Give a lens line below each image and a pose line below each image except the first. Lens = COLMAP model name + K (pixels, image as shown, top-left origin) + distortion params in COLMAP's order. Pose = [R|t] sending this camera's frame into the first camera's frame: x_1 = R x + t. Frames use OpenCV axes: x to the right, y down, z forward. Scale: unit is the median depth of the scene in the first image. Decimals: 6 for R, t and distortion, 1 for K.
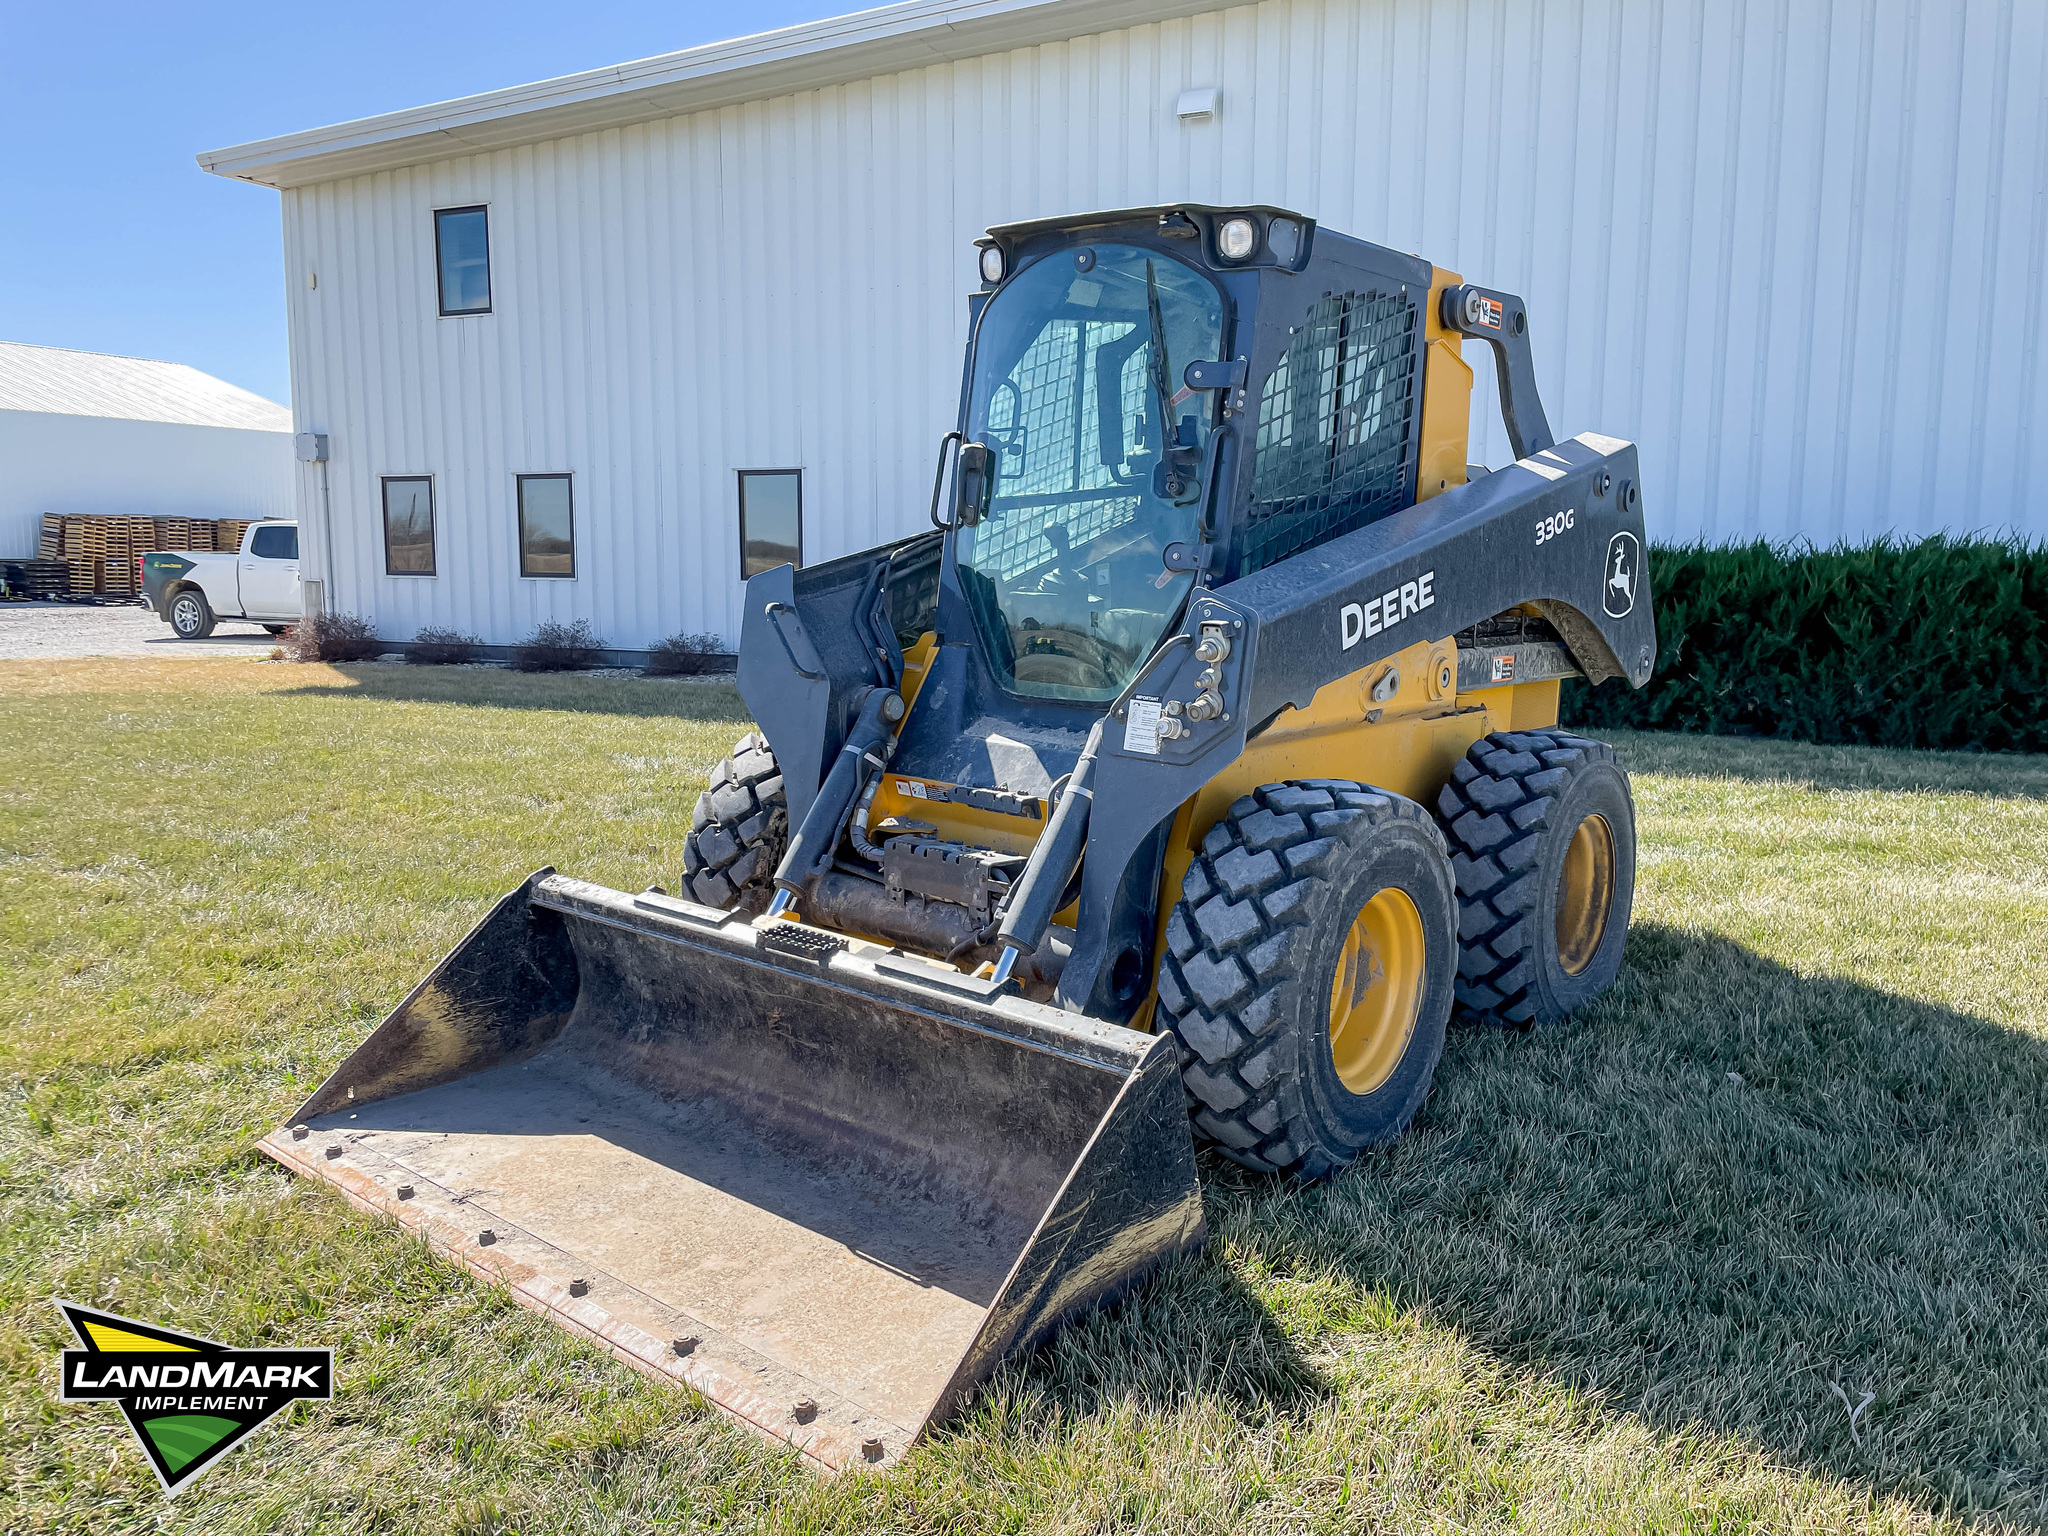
lens RADIAL K [[1542.4, 0, 1026.1], [0, 1542.4, 756.8], [0, 0, 1]] dist [0.090234, -0.112730]
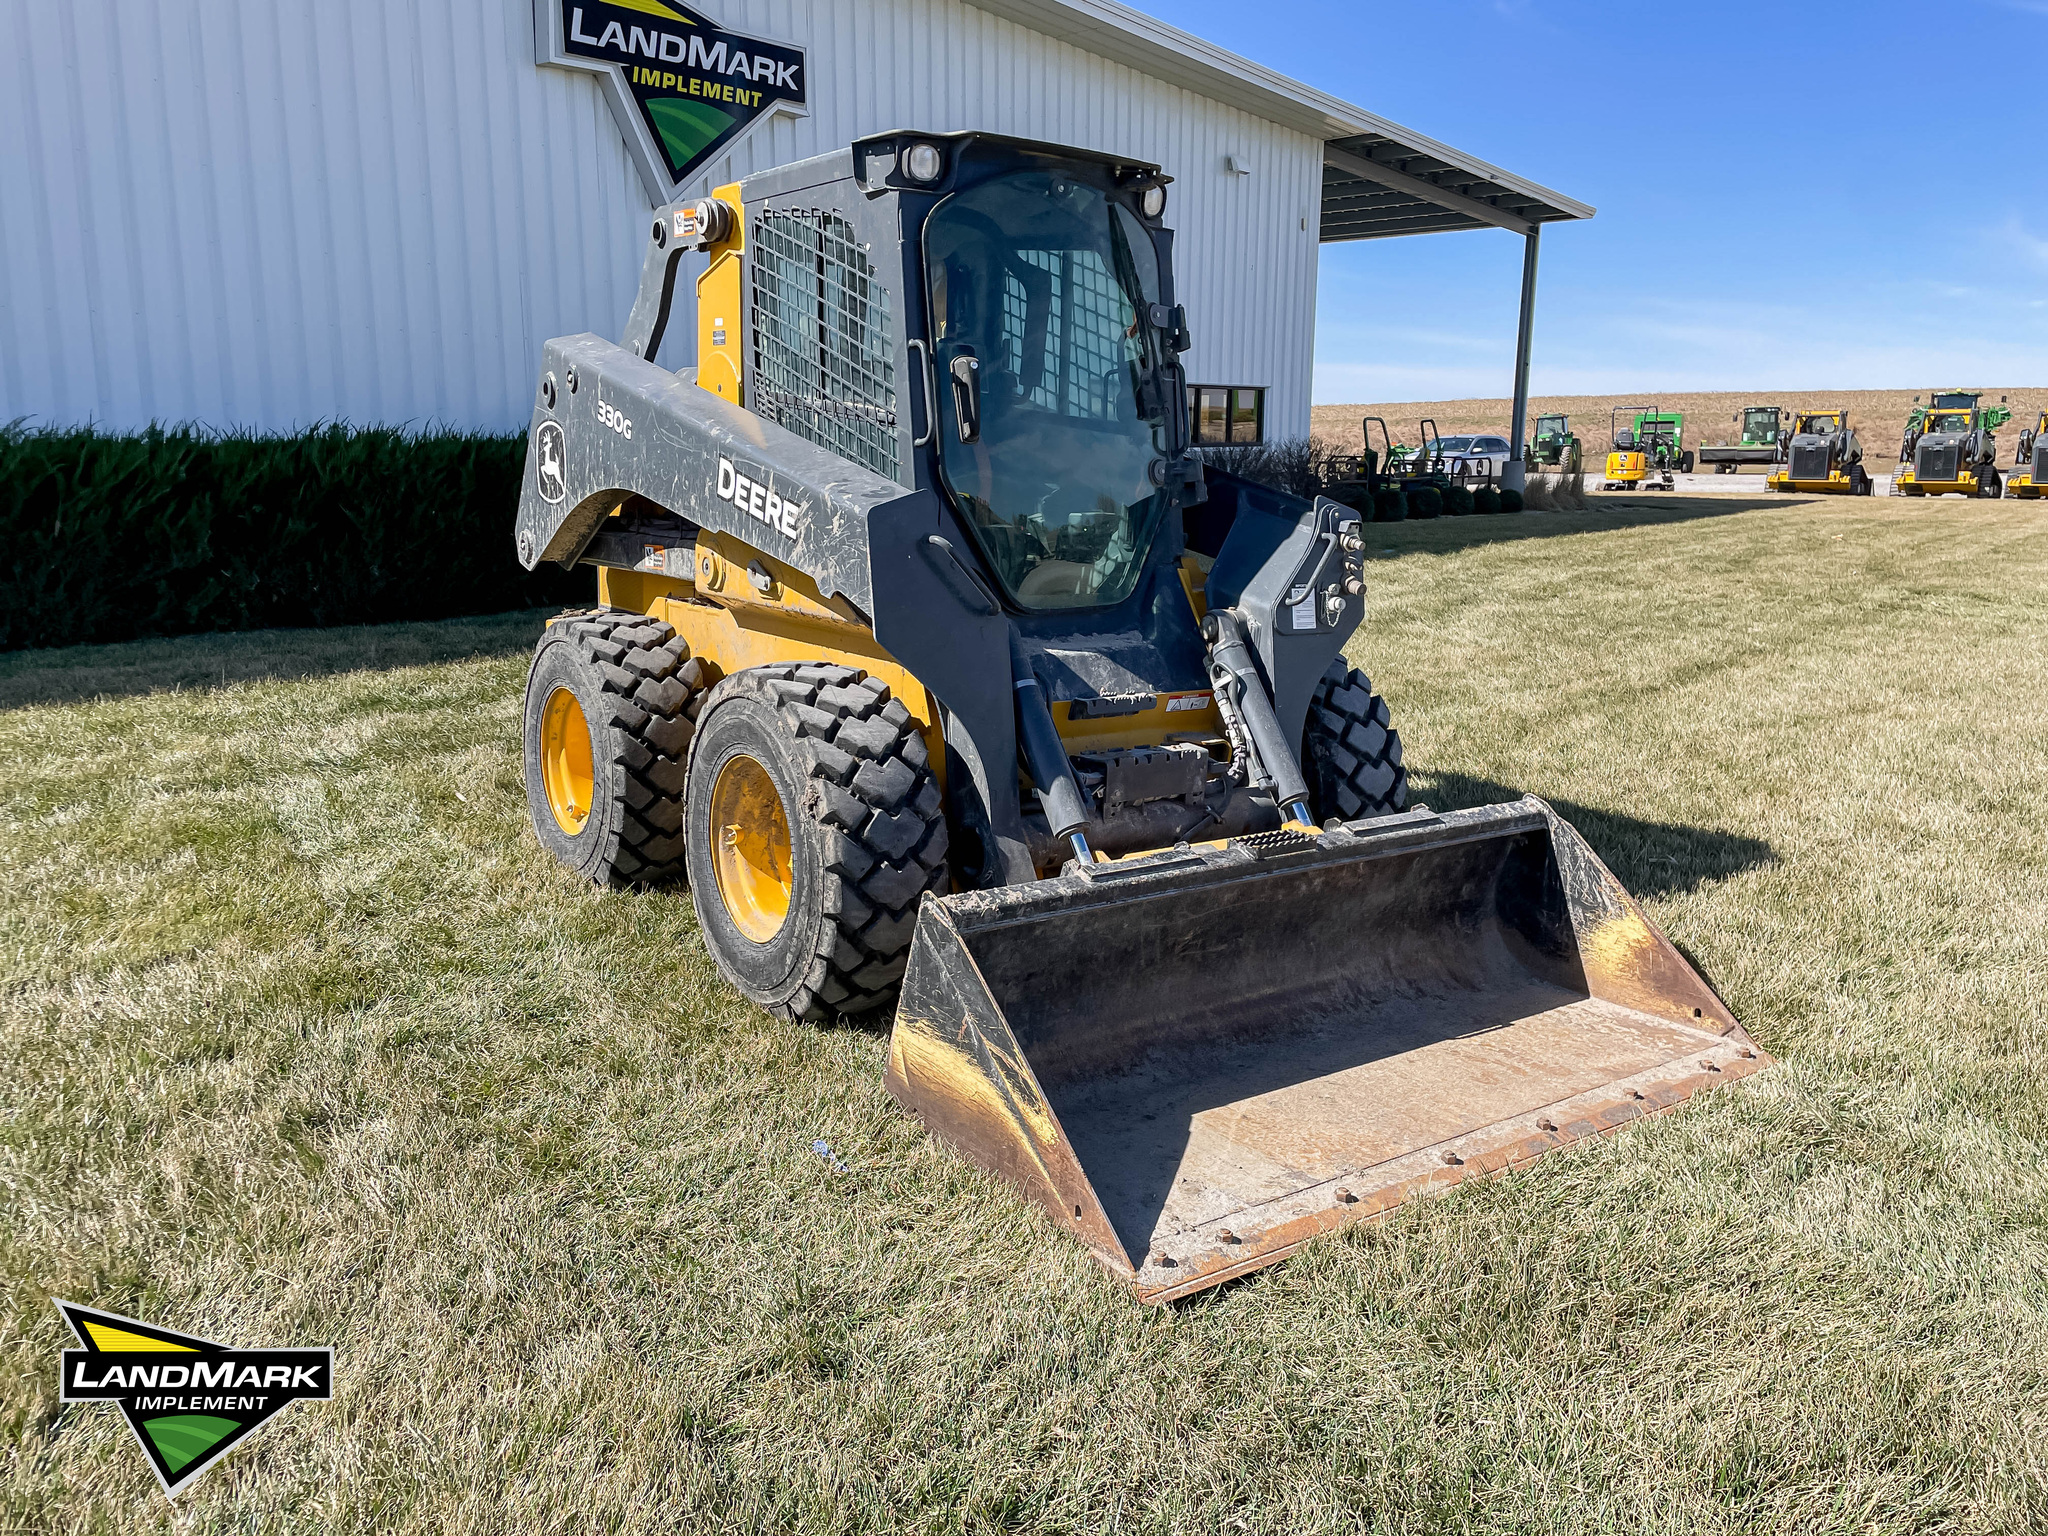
lens RADIAL K [[1542.4, 0, 1026.1], [0, 1542.4, 756.8], [0, 0, 1]] dist [0.090234, -0.112730]
pose [[0.257413, -0.198472, 0.945700, -1.144289], [0.122813, 0.977462, 0.171709, -0.138738], [-0.958465, 0.071944, 0.275986, 0.826656]]
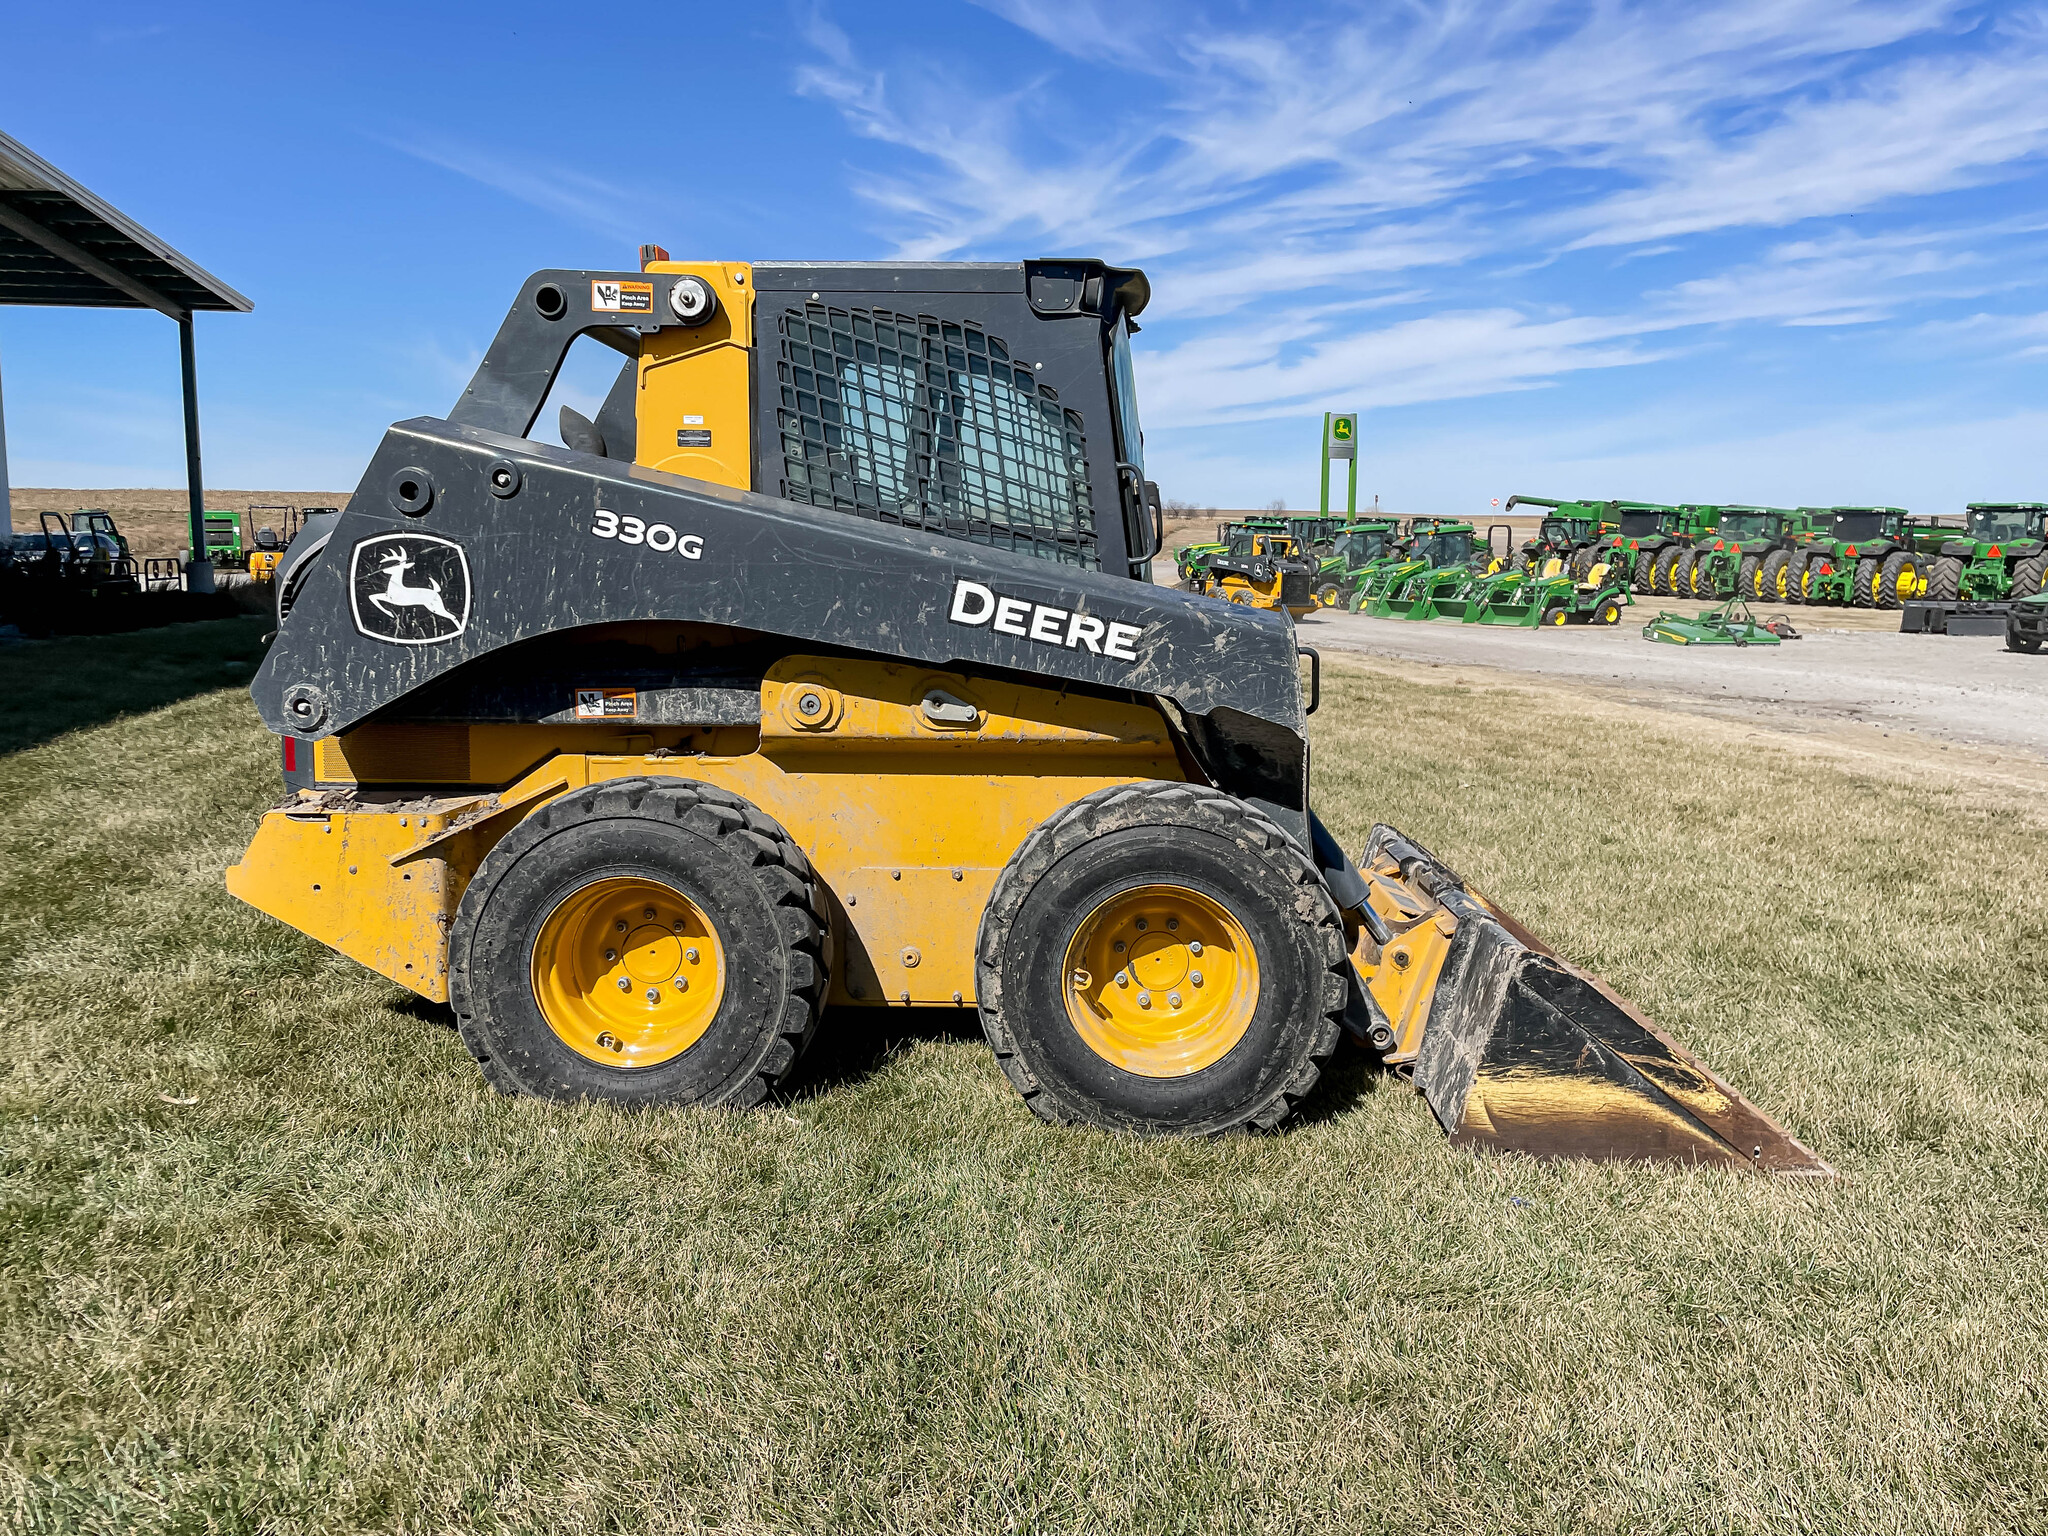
lens RADIAL K [[1542.4, 0, 1026.1], [0, 1542.4, 756.8], [0, 0, 1]] dist [0.090234, -0.112730]
pose [[-0.598457, -0.117900, 0.792432, -0.935669], [0.095218, 0.971634, 0.216473, -0.292896], [-0.795476, 0.205004, -0.570256, 1.940635]]
